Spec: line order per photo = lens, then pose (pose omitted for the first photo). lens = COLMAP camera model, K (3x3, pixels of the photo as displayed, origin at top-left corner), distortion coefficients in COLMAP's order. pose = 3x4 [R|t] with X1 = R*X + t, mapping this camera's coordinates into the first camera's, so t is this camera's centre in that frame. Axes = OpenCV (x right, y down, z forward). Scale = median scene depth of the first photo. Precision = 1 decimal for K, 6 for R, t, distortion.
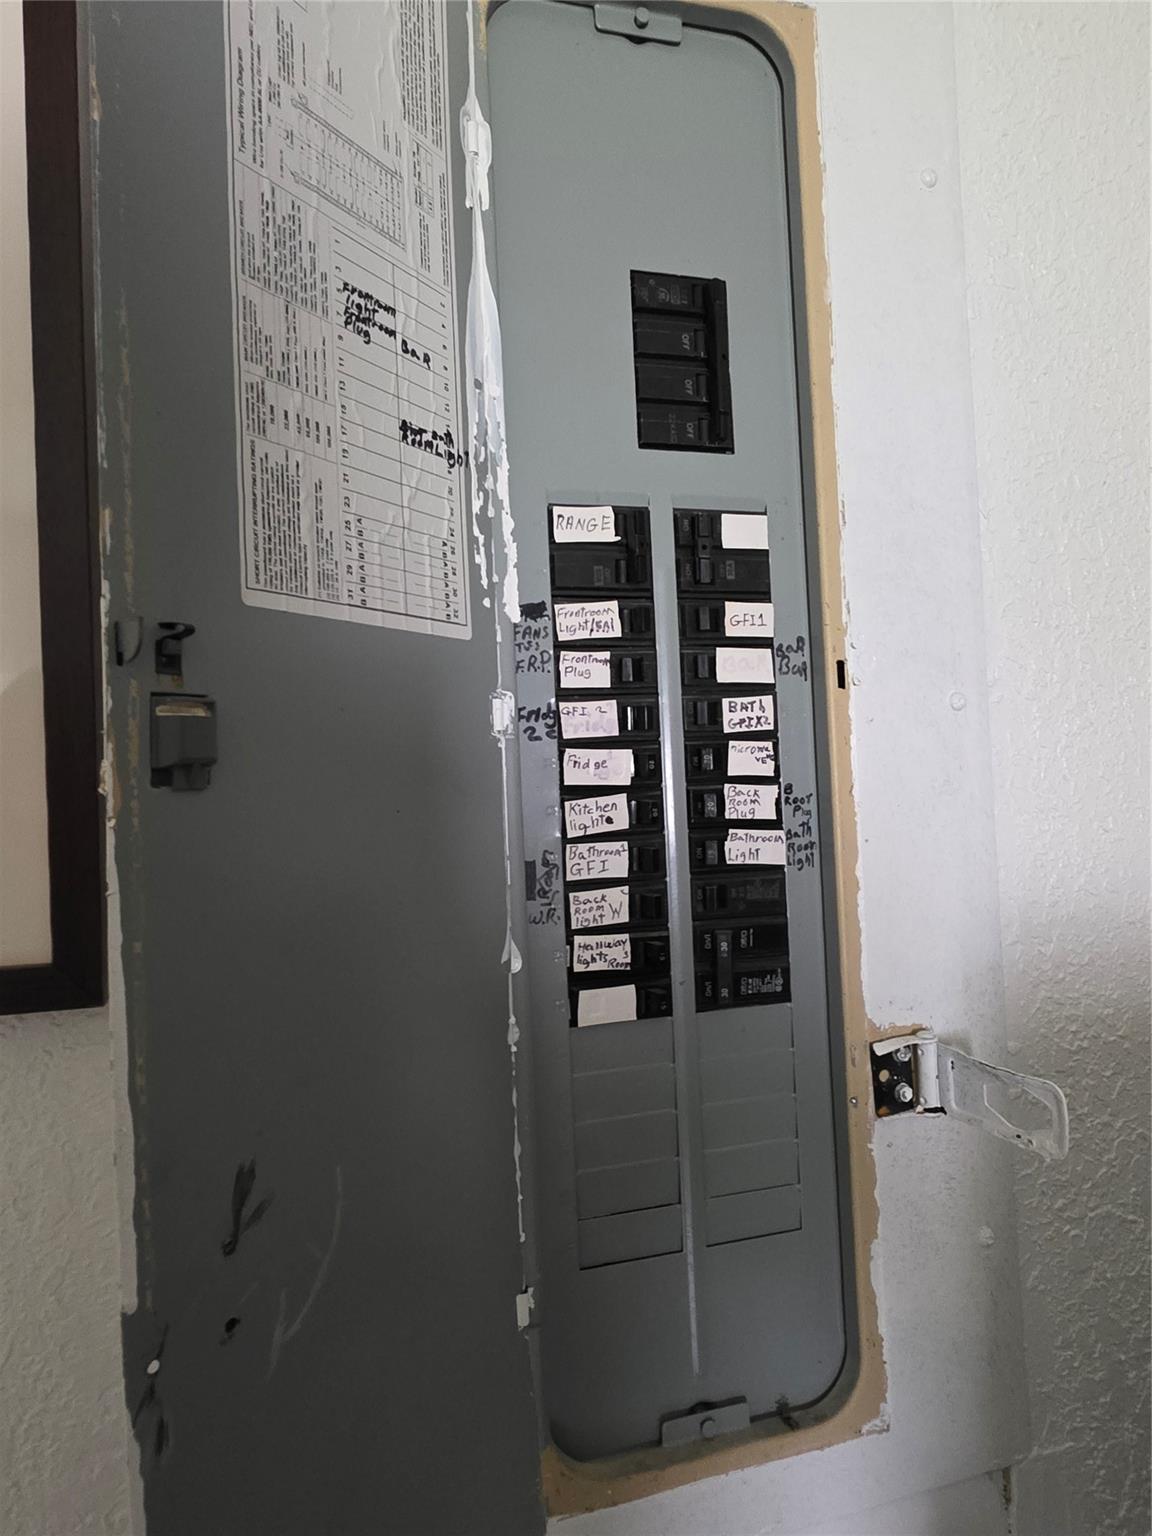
lens RADIAL K [[928.4, 0, 576.8], [0, 928.4, 768.8], [0, 0, 1]] dist [-0.005372, 0.004766]
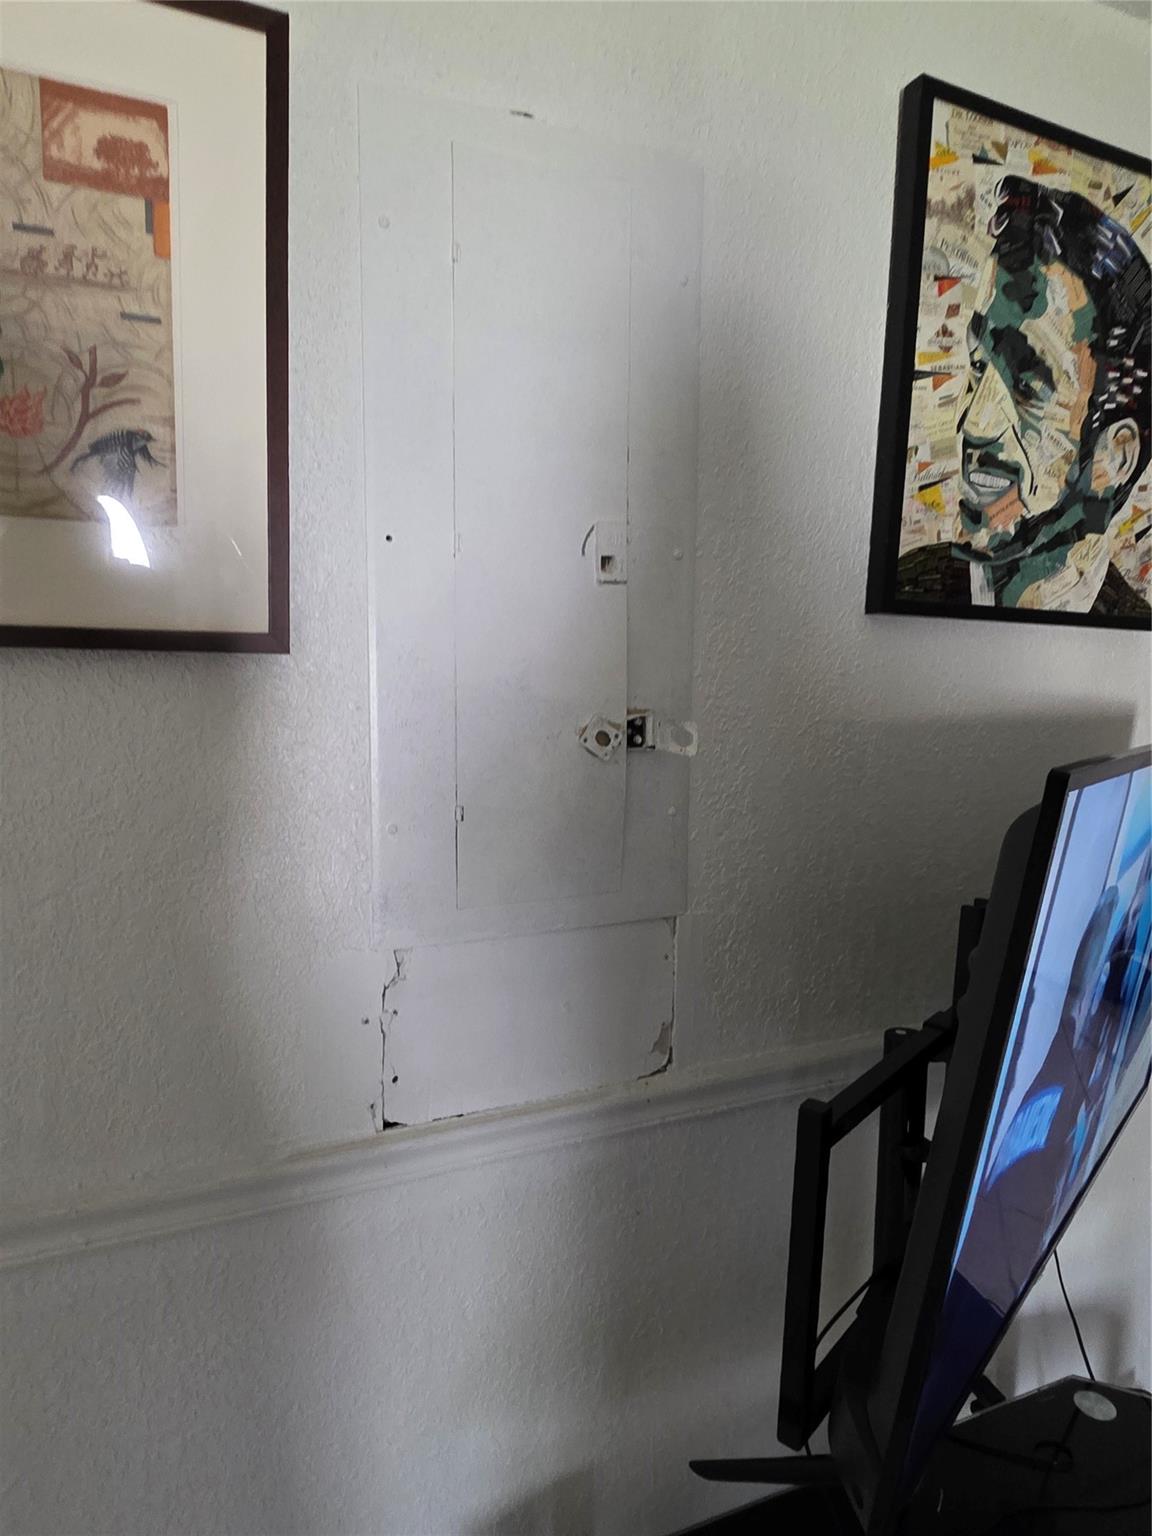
lens RADIAL K [[928.4, 0, 575.2], [0, 928.4, 763.9], [0, 0, 1]] dist [-0.005372, 0.004766]
pose [[0.989500, 0.039347, 0.139077, -0.082703], [-0.056453, 0.991012, 0.121278, 0.155474], [-0.133055, -0.127856, 0.982827, -1.081450]]
